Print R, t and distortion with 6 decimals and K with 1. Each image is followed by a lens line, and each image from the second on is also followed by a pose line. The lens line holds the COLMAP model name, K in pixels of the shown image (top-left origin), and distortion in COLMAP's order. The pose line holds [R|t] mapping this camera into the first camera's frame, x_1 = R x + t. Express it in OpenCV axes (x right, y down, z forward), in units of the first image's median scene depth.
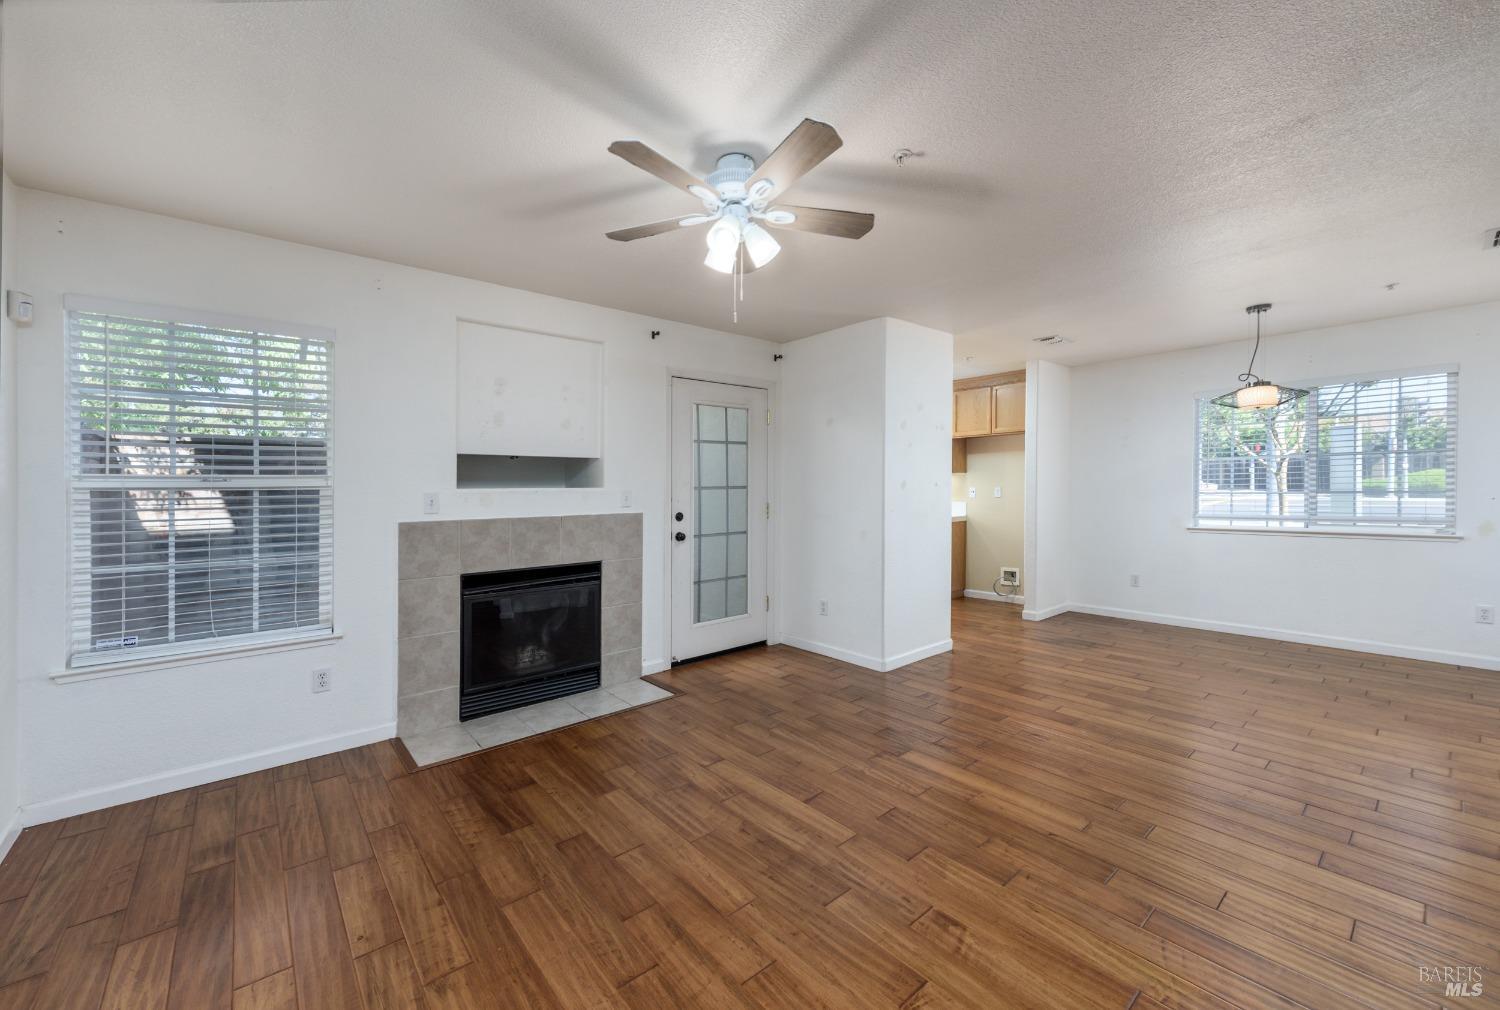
lens RADIAL K [[604.6, 0, 746.1], [0, 604.6, 487.3], [0, 0, 1]] dist [0.000010, -0.000156]
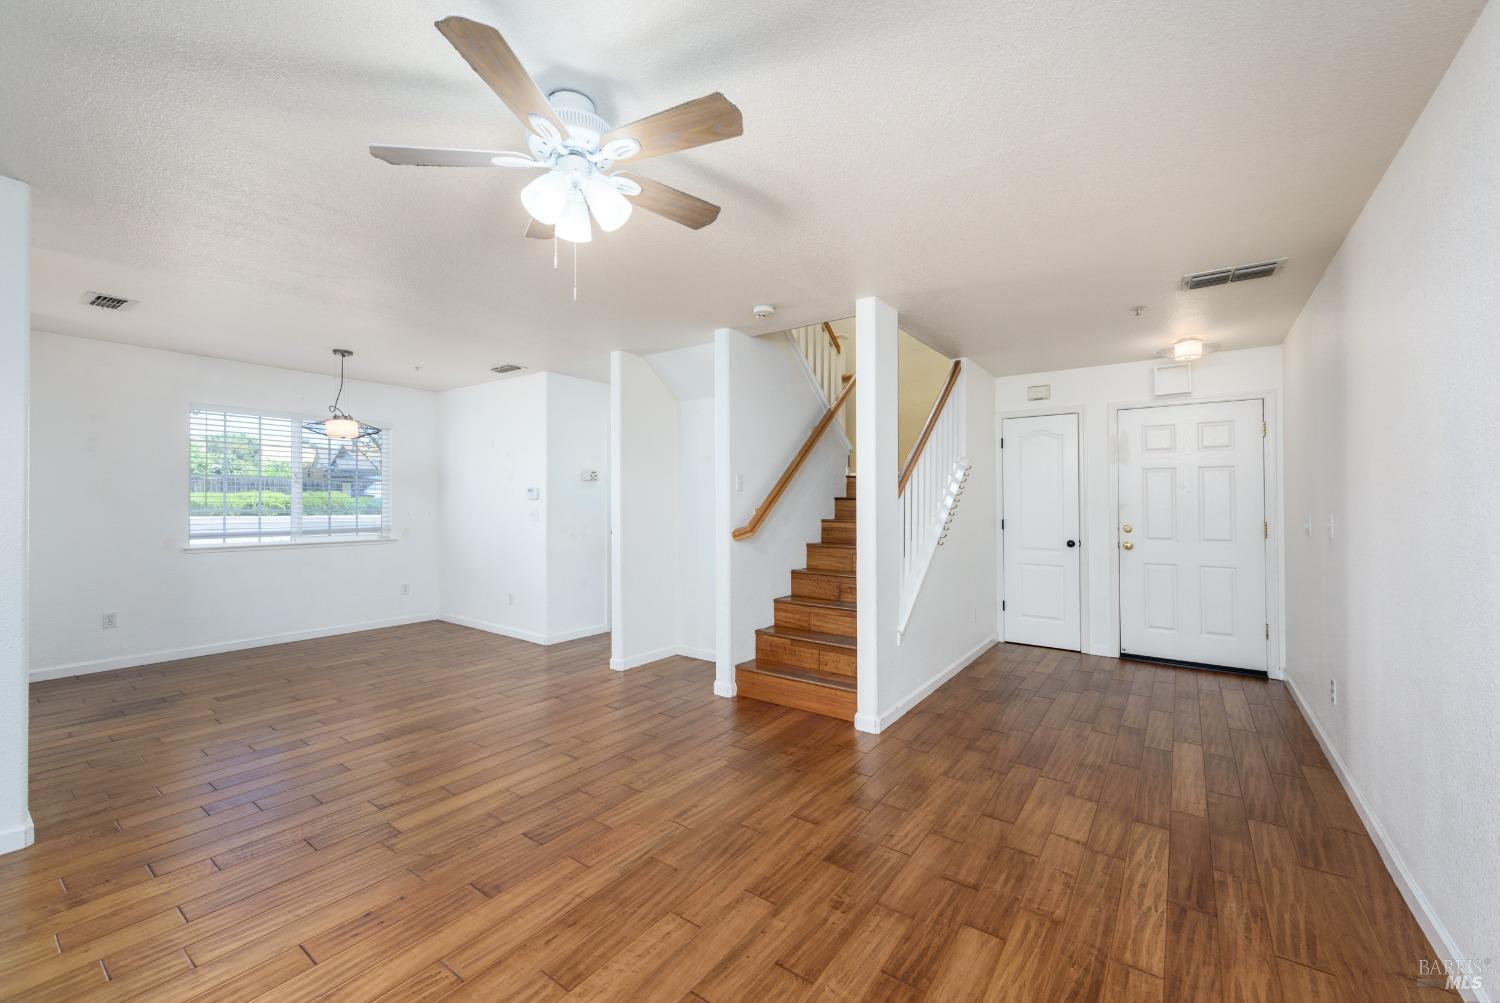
lens RADIAL K [[585.1, 0, 750.0], [0, 585.1, 501.5], [0, 0, 1]] dist [0.000380, 0.000024]
pose [[-0.241503, 0.010158, 0.970347, -0.604584], [-0.002666, 0.999934, -0.011132, 0.003774], [-0.970396, -0.005275, -0.241460, 0.696556]]
